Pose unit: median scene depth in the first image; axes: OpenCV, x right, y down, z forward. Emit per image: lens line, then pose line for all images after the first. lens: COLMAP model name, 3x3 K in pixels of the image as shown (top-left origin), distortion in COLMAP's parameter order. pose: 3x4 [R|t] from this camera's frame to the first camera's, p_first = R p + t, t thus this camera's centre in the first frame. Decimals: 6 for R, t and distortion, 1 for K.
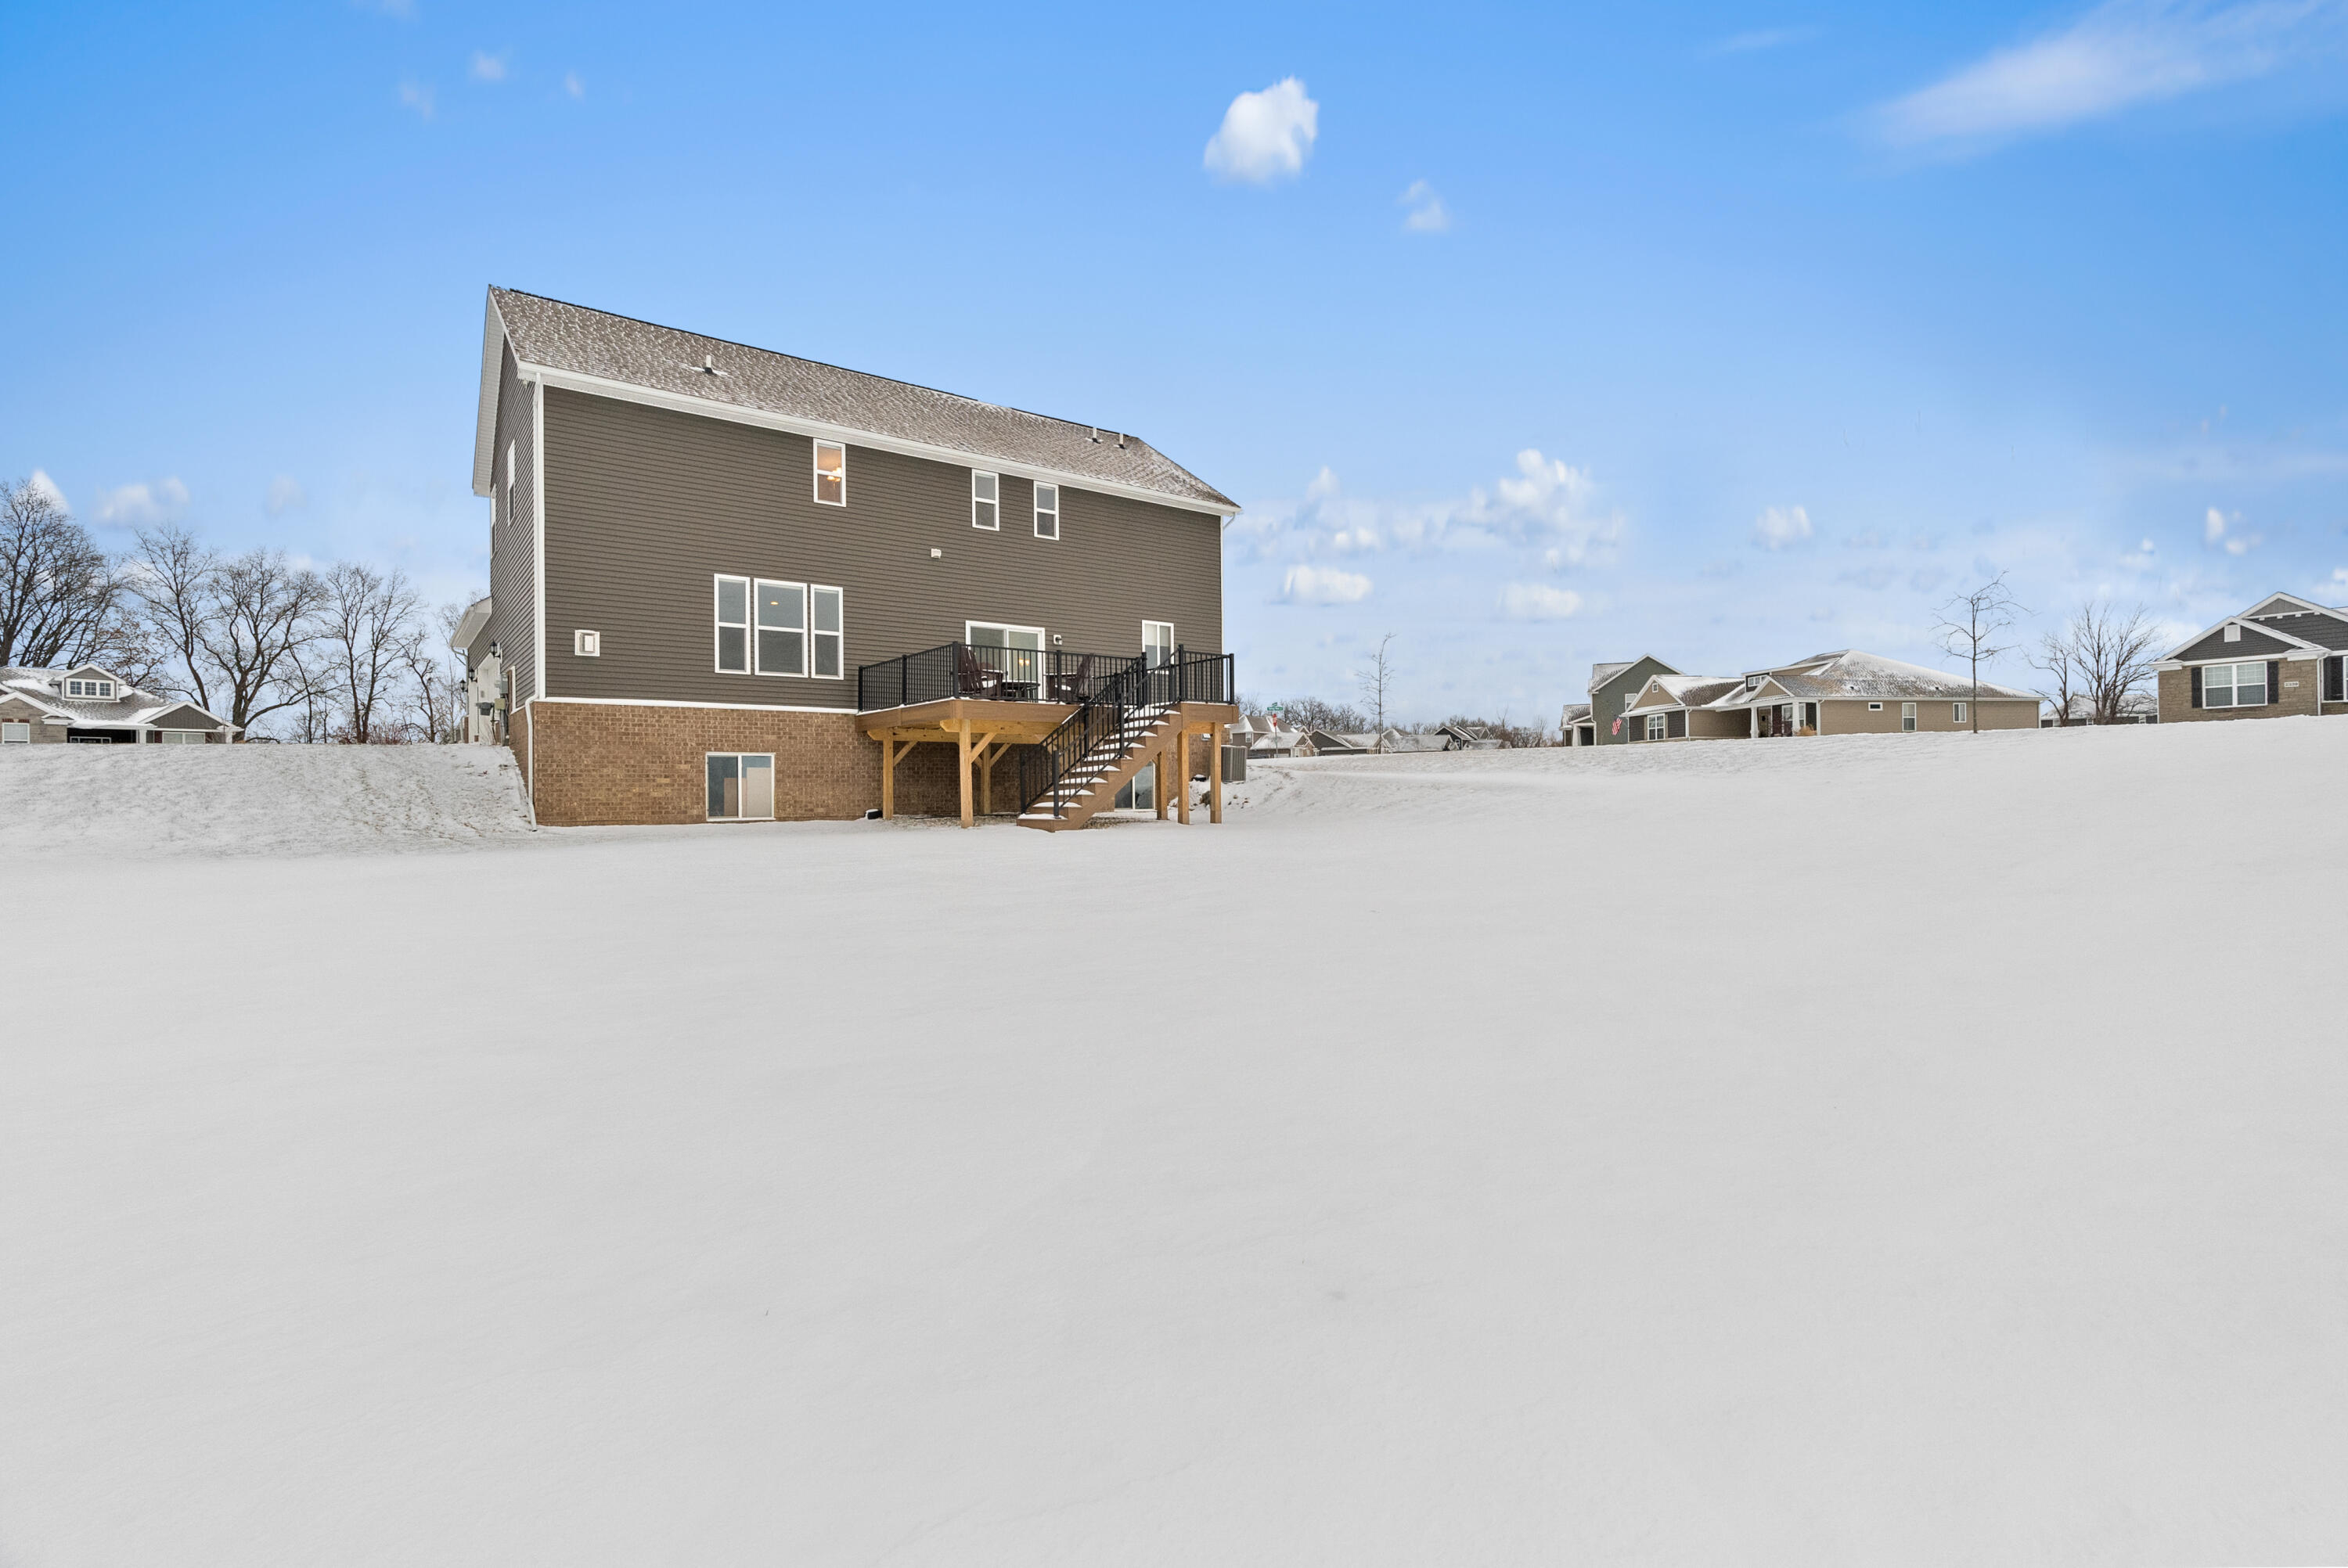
lens RADIAL K [[1070.2, 0, 1170.3], [0, 1070.2, 787.2], [0, 0, 1]] dist [-0.005247, -0.000632]
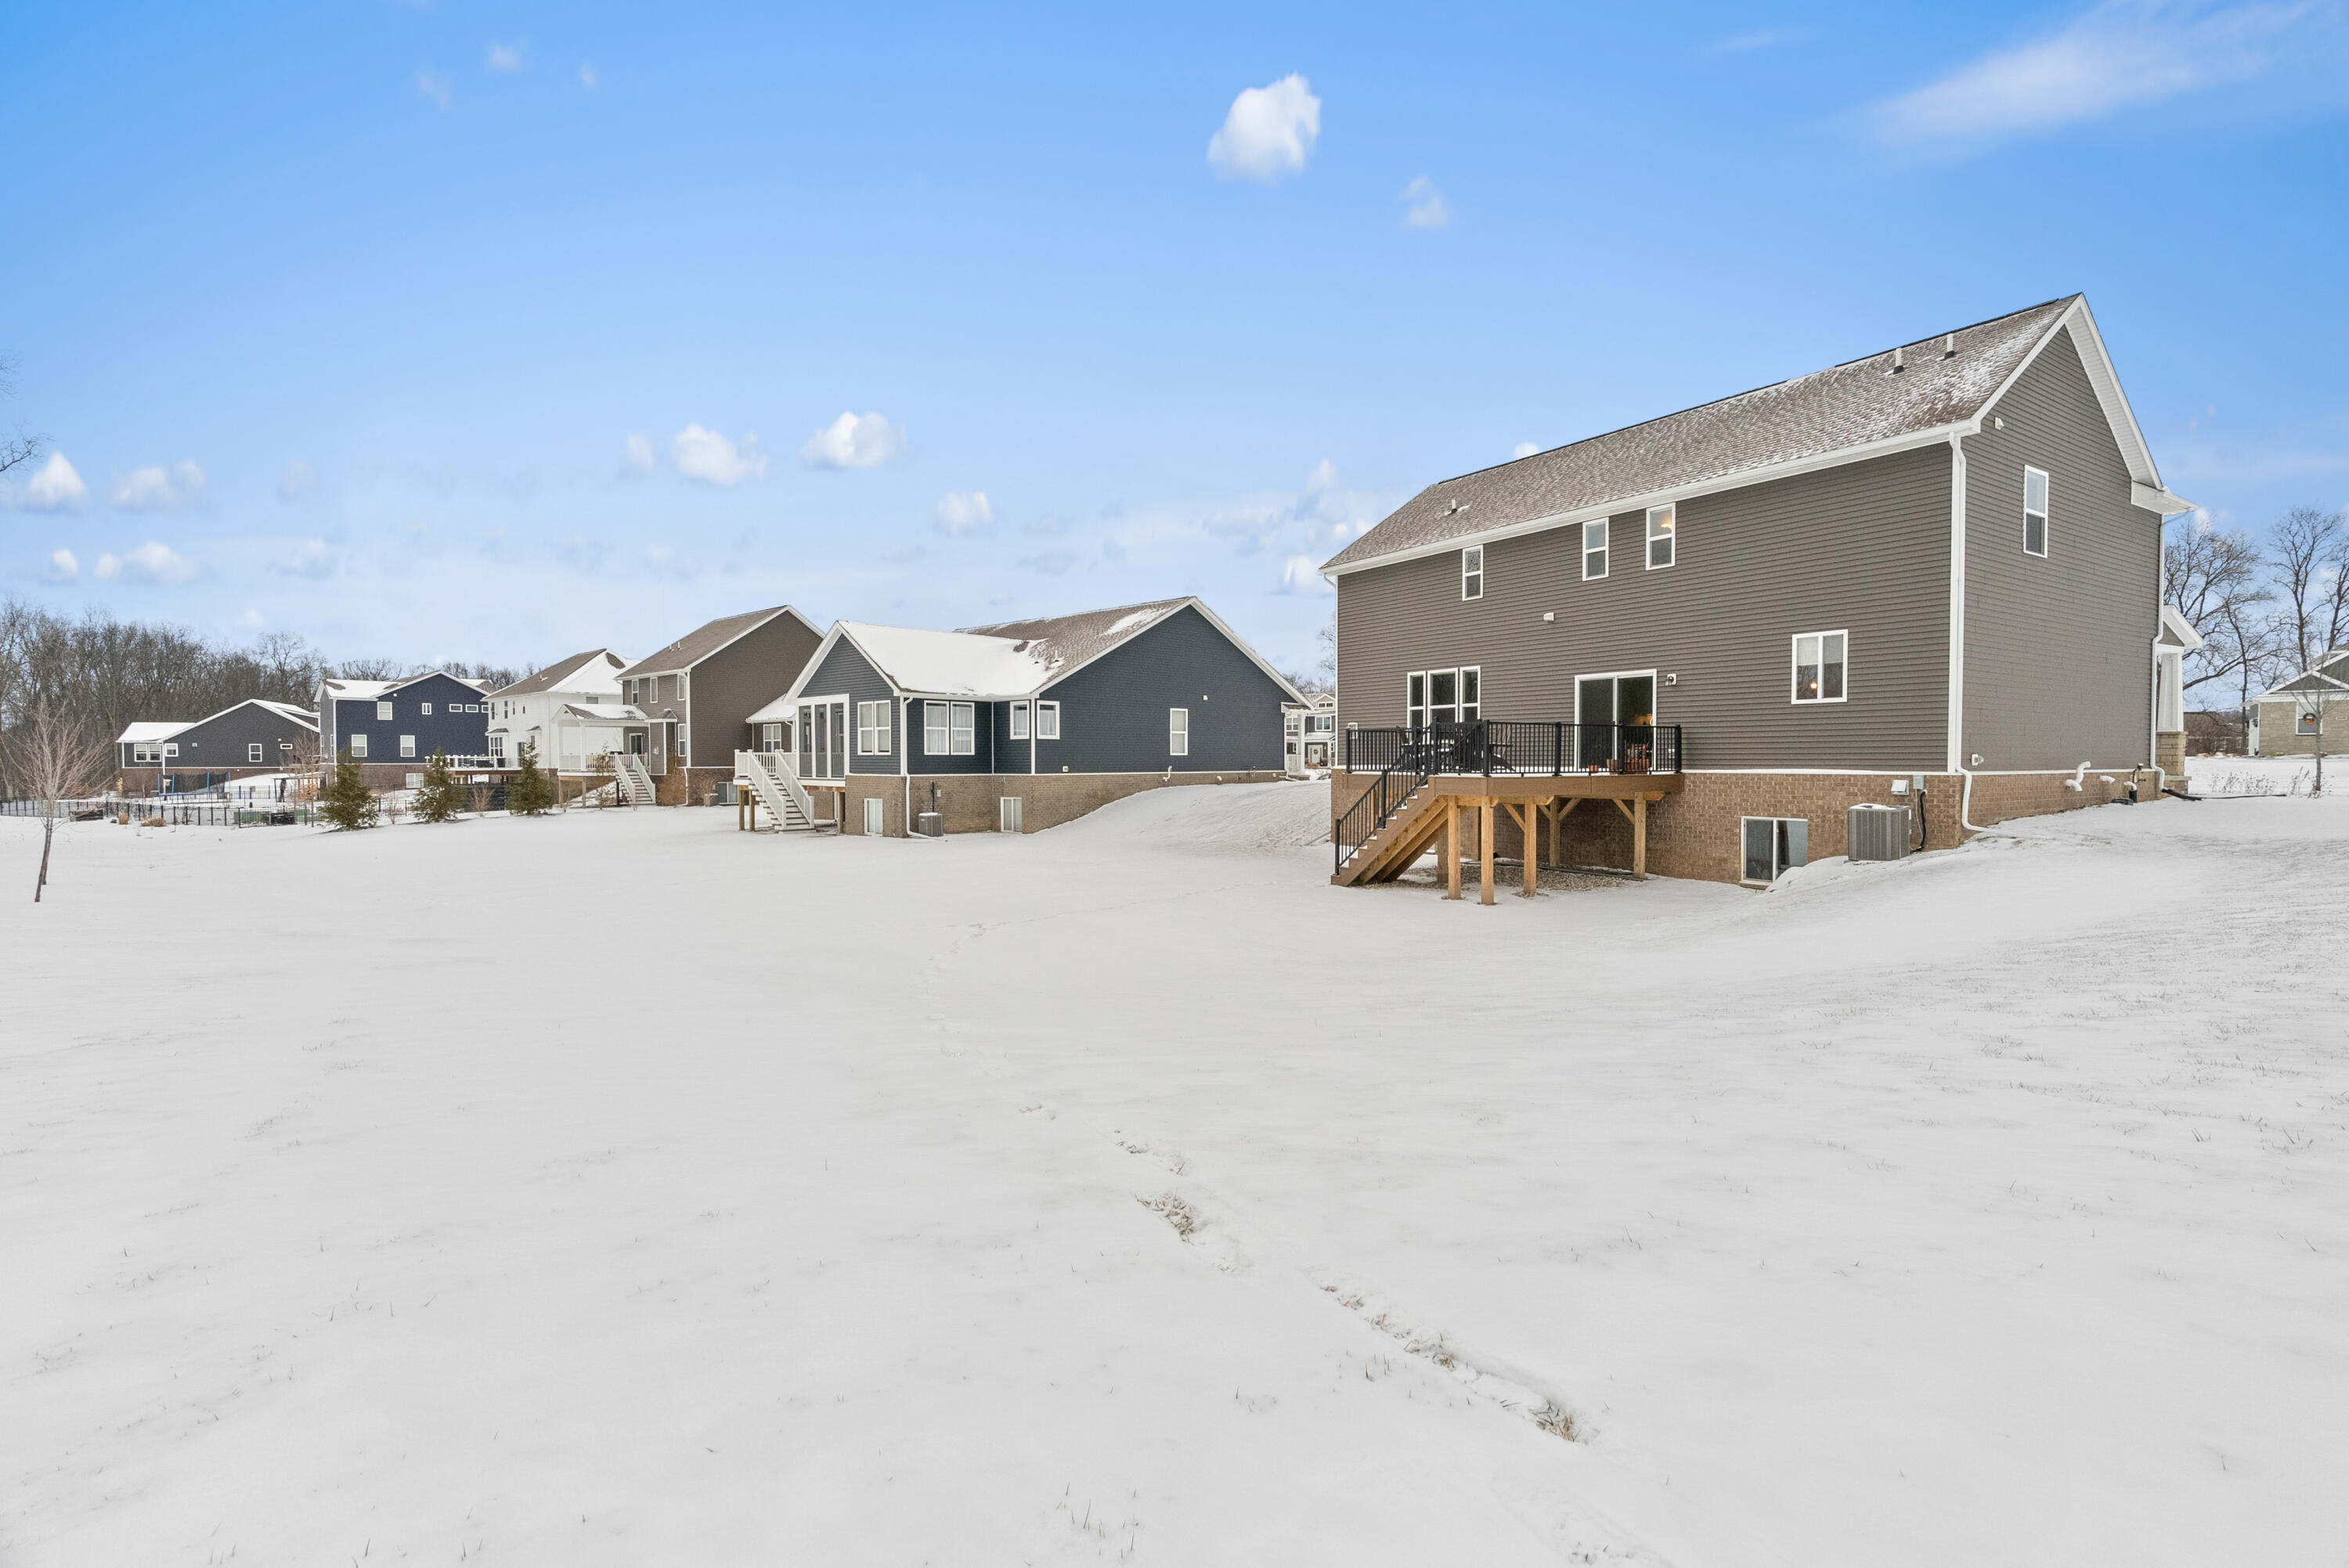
lens RADIAL K [[1070.7, 0, 1170.8], [0, 1070.7, 787.2], [0, 0, 1]] dist [-0.005247, -0.000632]
pose [[-0.086837, 0.033984, -0.995643, 0.965838], [0.004975, 0.999420, 0.033679, -0.095506], [0.996210, -0.002029, -0.086956, 0.787723]]
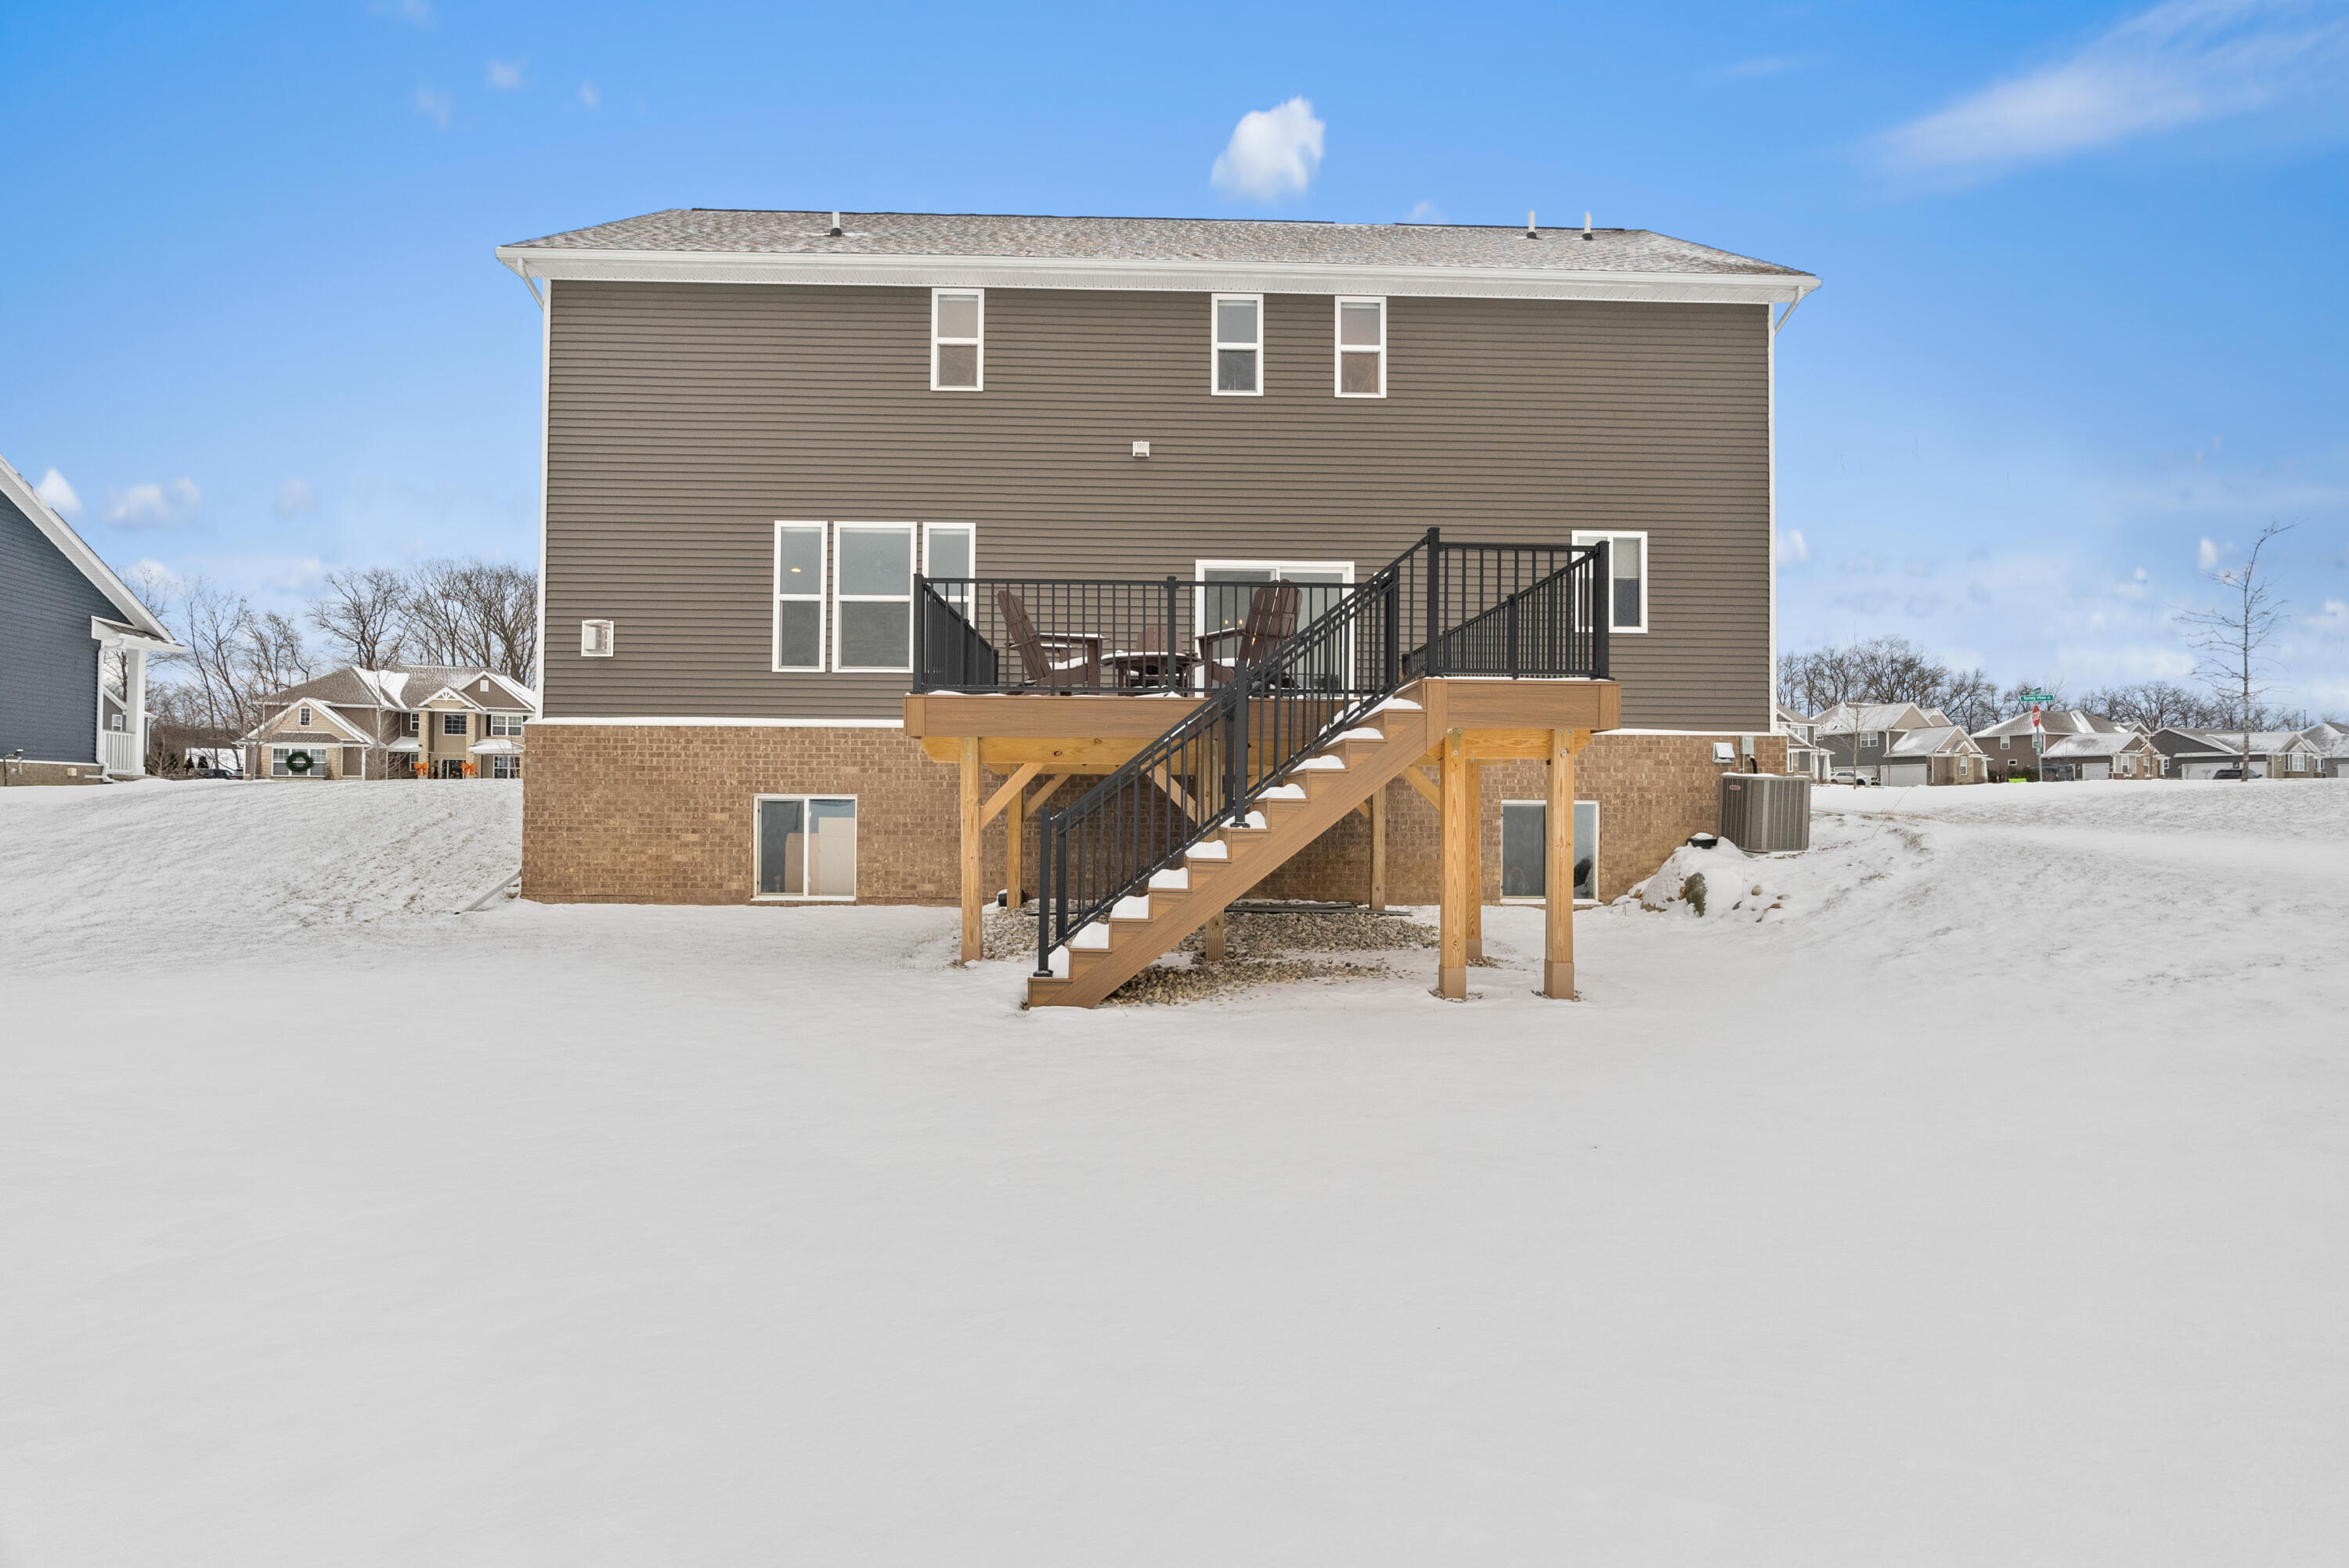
lens RADIAL K [[1070.7, 0, 1170.8], [0, 1070.7, 787.2], [0, 0, 1]] dist [-0.005247, -0.000632]
pose [[0.812202, 0.006027, -0.583345, 0.147535], [-0.011591, 0.999916, -0.005807, -0.034719], [0.583261, 0.011477, 0.812203, 0.592496]]
